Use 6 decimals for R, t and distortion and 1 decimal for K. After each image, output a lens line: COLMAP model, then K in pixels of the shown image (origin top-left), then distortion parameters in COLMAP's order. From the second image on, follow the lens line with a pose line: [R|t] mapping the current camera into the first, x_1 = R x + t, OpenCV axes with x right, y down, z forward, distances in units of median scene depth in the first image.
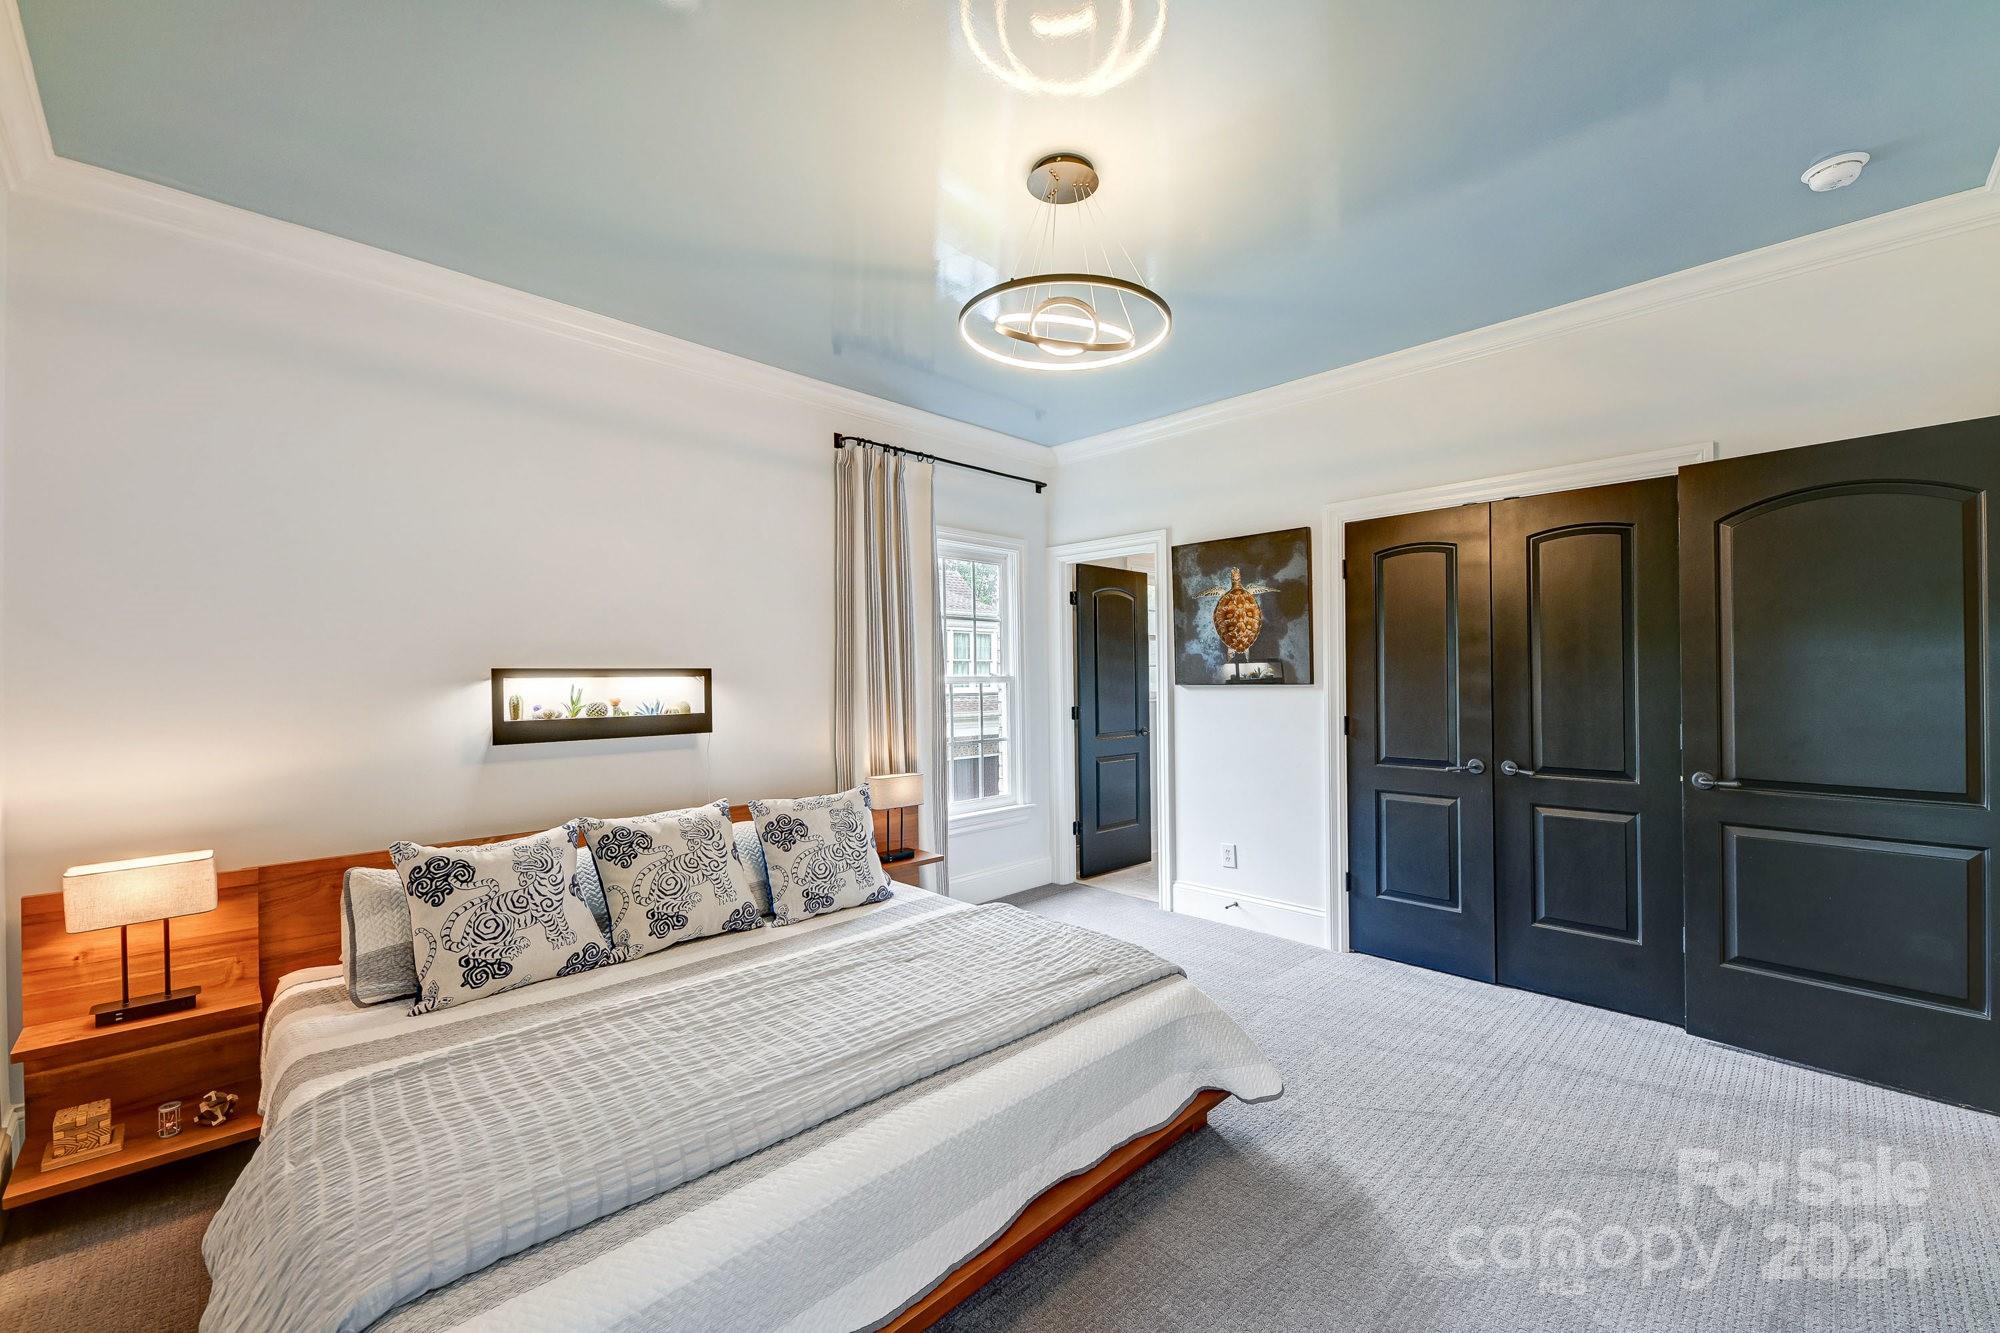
lens RADIAL K [[798.3, 0, 995.6], [0, 798.3, 667.1], [0, 0, 1]] dist [0.002466, -0.000429]
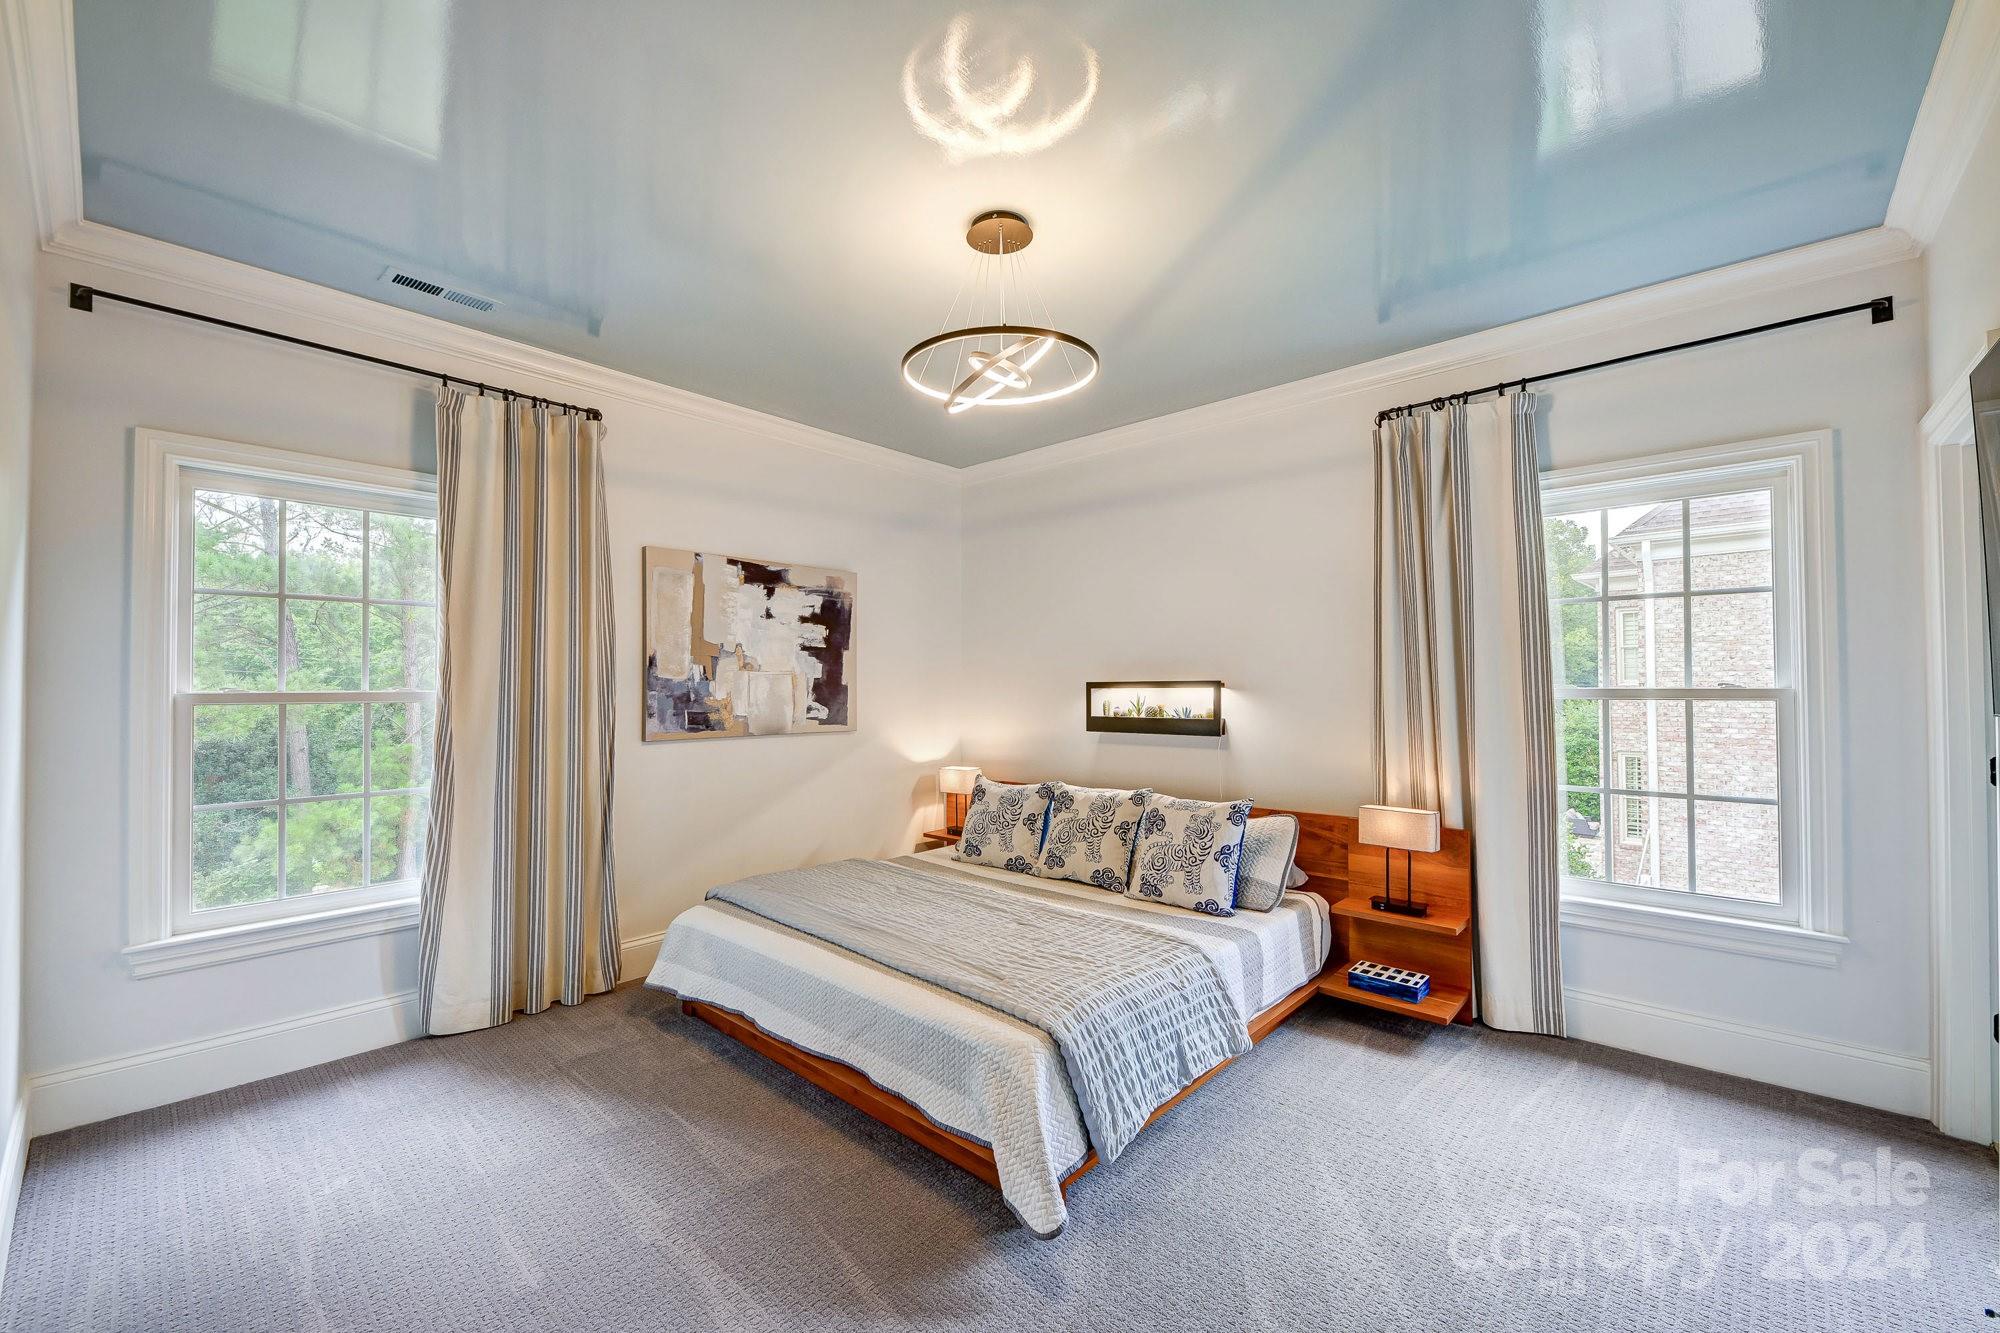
lens RADIAL K [[798.3, 0, 1002.2], [0, 798.3, 658.6], [0, 0, 1]] dist [0.002466, -0.000429]
pose [[0.050240, -0.022780, -0.998477, 0.892517], [0.018622, 0.999587, -0.021868, -0.012253], [0.998564, -0.017495, 0.050643, 0.724581]]
